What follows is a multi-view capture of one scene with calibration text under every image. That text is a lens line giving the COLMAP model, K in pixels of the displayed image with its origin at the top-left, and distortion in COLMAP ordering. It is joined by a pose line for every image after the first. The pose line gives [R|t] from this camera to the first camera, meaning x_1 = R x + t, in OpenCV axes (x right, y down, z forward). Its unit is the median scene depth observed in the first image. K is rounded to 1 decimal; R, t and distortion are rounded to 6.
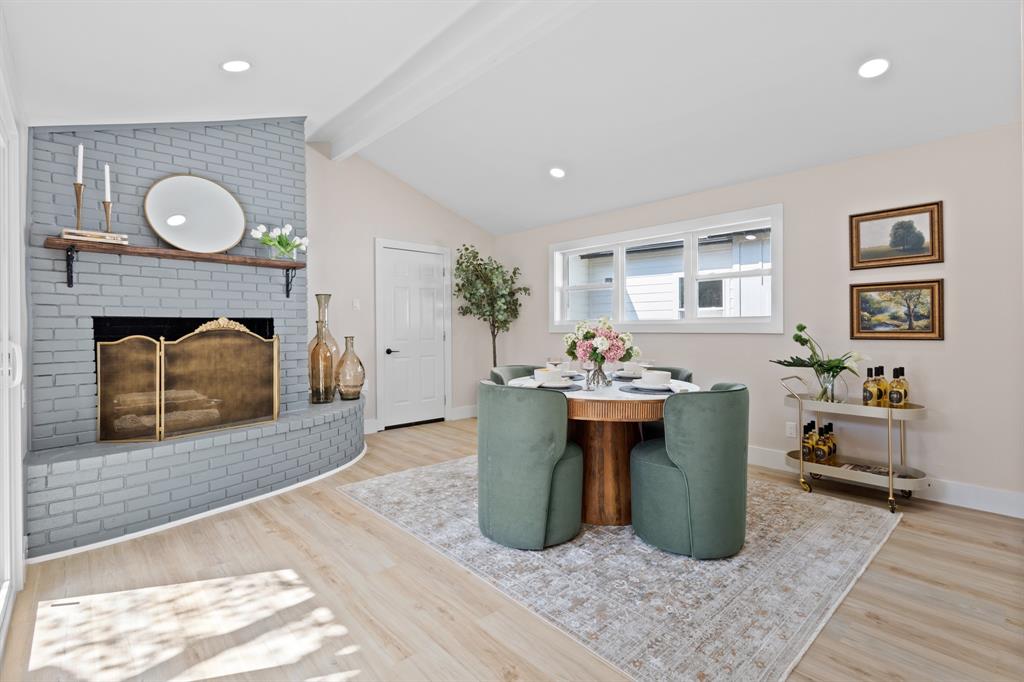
lens RADIAL K [[479.5, 0, 514.6], [0, 479.5, 329.1], [0, 0, 1]] dist [-0.000534, -0.000039]
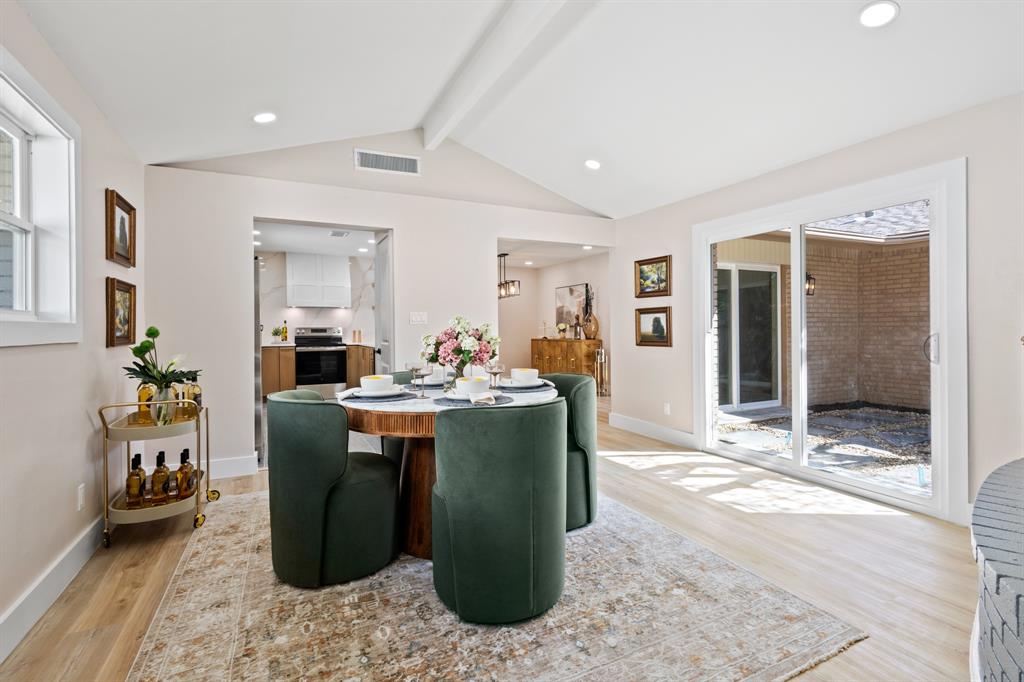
lens RADIAL K [[479.5, 0, 514.6], [0, 479.5, 329.1], [0, 0, 1]] dist [-0.000534, -0.000039]
pose [[-0.959010, 0.011559, 0.283135, -0.276928], [0.012269, 0.999924, 0.000732, 0.002533], [-0.283105, 0.004176, -0.959080, 2.766760]]
